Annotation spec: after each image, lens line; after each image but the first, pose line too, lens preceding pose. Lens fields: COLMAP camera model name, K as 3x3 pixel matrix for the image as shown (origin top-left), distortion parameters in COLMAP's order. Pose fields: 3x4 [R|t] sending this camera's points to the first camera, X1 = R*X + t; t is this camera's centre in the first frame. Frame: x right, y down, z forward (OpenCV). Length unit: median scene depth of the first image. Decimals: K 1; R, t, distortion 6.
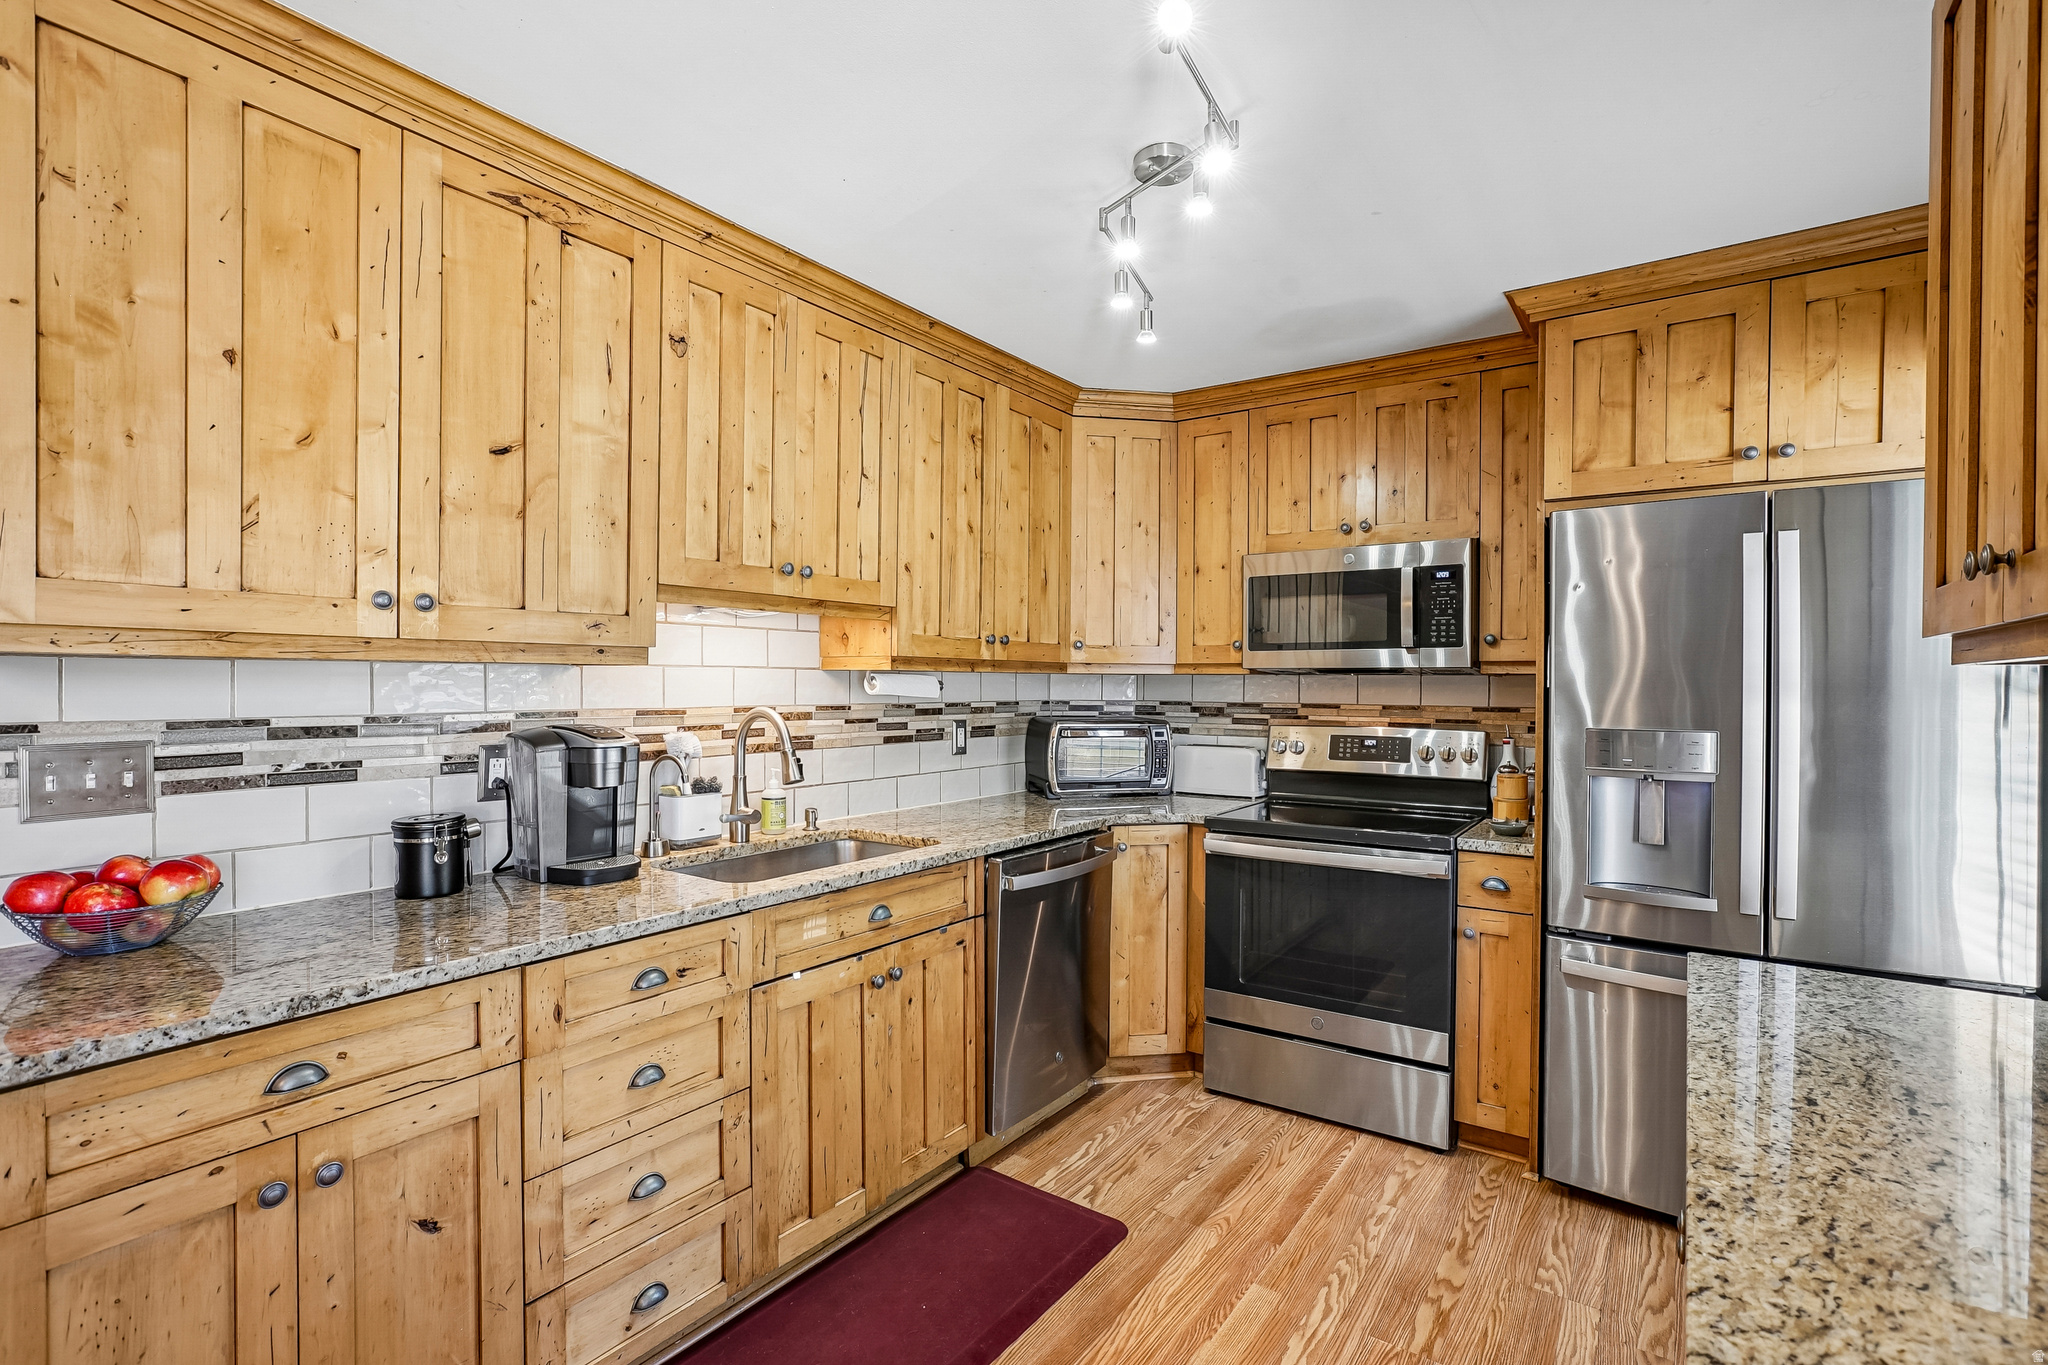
lens RADIAL K [[938.0, 0, 1039.3], [0, 938.0, 690.6], [0, 0, 1]] dist [-0.039809, 0.022755]
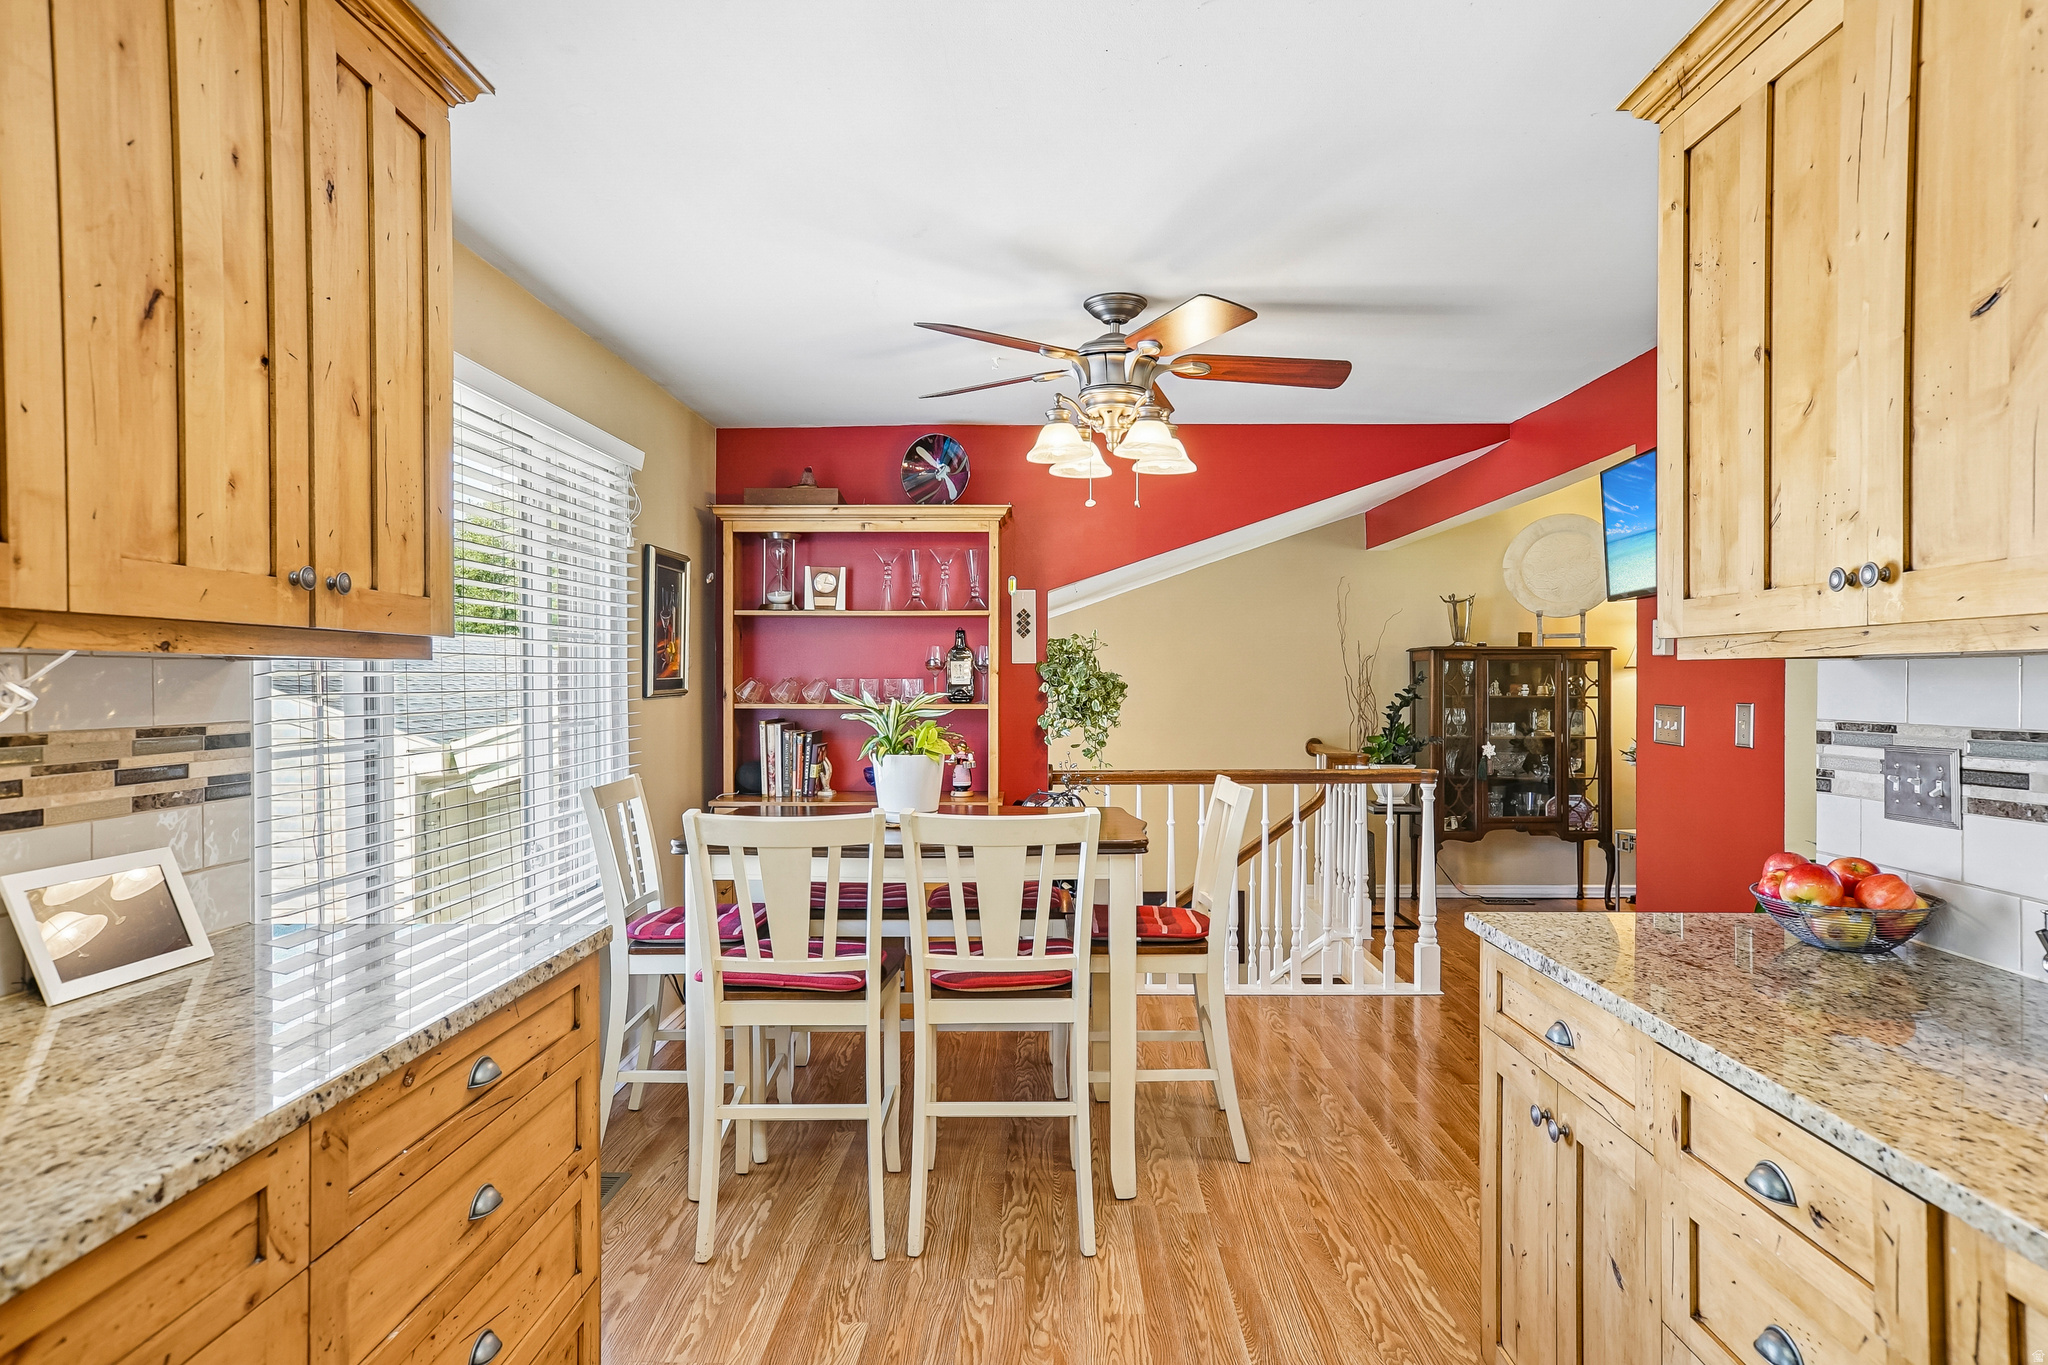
lens RADIAL K [[1145.2, 0, 1024.0], [0, 1145.2, 682.5], [0, 0, 1]] dist [-0.000094, -0.000077]
pose [[-0.835062, -0.004481, -0.550137, 0.249699], [-0.008648, 0.999950, 0.004983, -0.005204], [0.550088, 0.008919, -0.835059, 0.877780]]
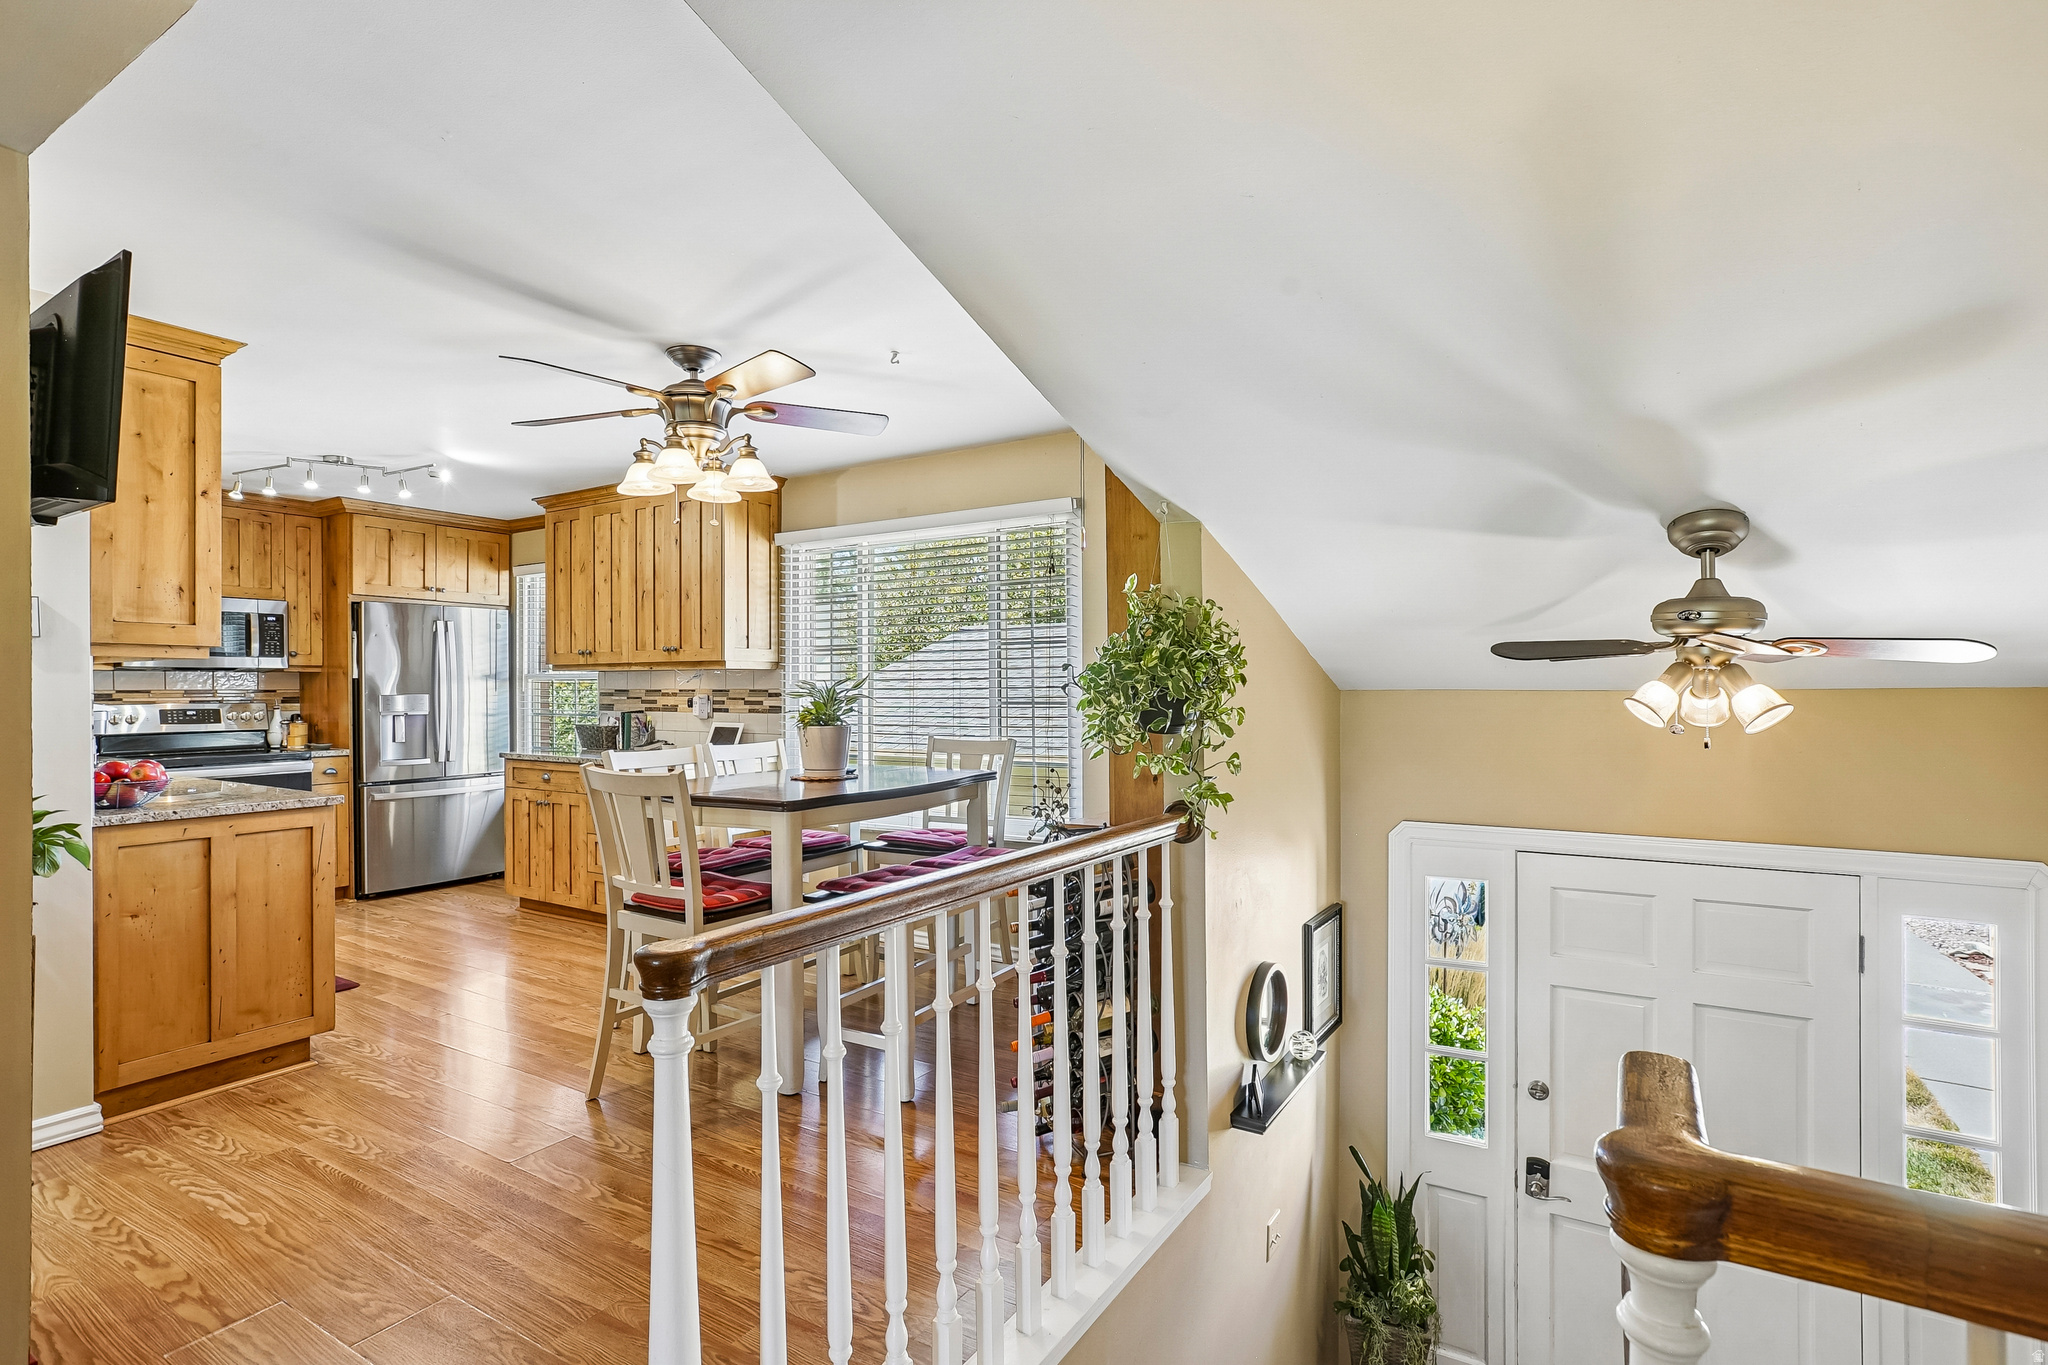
lens RADIAL K [[995.3, 0, 1035.5], [0, 995.3, 689.8], [0, 0, 1]] dist [-0.038058, 0.026795]
pose [[-0.058228, -0.010083, 0.998252, -1.829379], [0.009894, 0.999894, 0.010677, 0.014737], [-0.998254, 0.010499, -0.058122, -0.473794]]
